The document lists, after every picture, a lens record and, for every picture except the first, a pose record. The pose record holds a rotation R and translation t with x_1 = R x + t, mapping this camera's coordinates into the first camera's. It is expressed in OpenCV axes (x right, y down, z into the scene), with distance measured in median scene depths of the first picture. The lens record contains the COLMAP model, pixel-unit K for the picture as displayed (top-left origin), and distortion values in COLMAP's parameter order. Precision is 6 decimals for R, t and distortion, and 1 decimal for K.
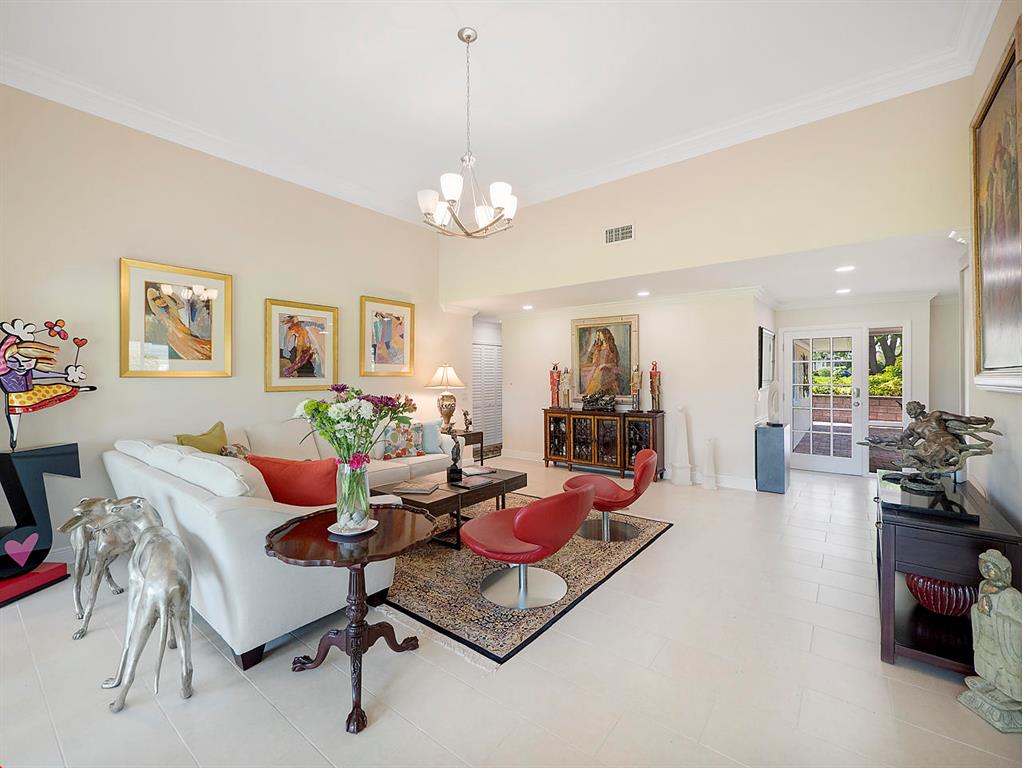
lens RADIAL K [[438.4, 0, 511.2], [0, 438.4, 374.7], [0, 0, 1]] dist [-0.004437, -0.000232]
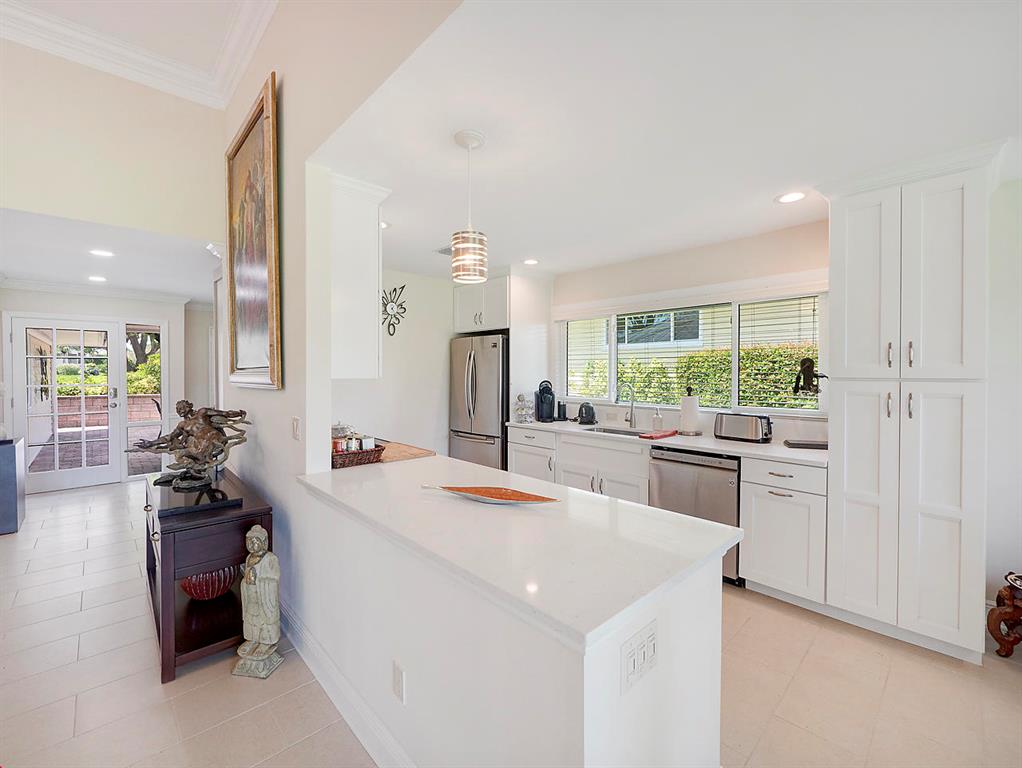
lens RADIAL K [[438.4, 0, 502.5], [0, 438.4, 376.7], [0, 0, 1]] dist [-0.004437, -0.000232]
pose [[0.162383, -0.008171, 0.986694, 0.025956], [-0.001177, 0.999963, 0.008474, -0.001537], [-0.986727, -0.002538, 0.162368, 0.062005]]
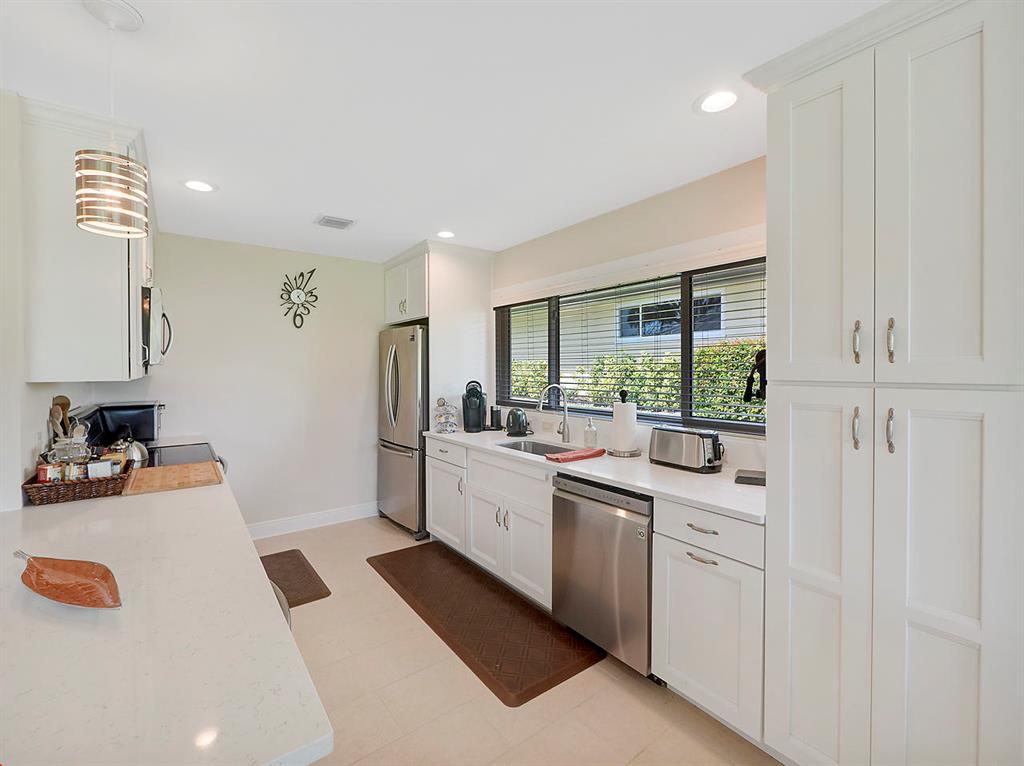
lens RADIAL K [[439.5, 0, 514.9], [0, 439.5, 374.0], [0, 0, 1]] dist [-0.005232, 0.000931]
pose [[0.267843, -0.009963, 0.963411, 0.247648], [0.001324, 0.999949, 0.009972, -0.004622], [-0.963462, -0.001396, 0.267843, -0.151630]]
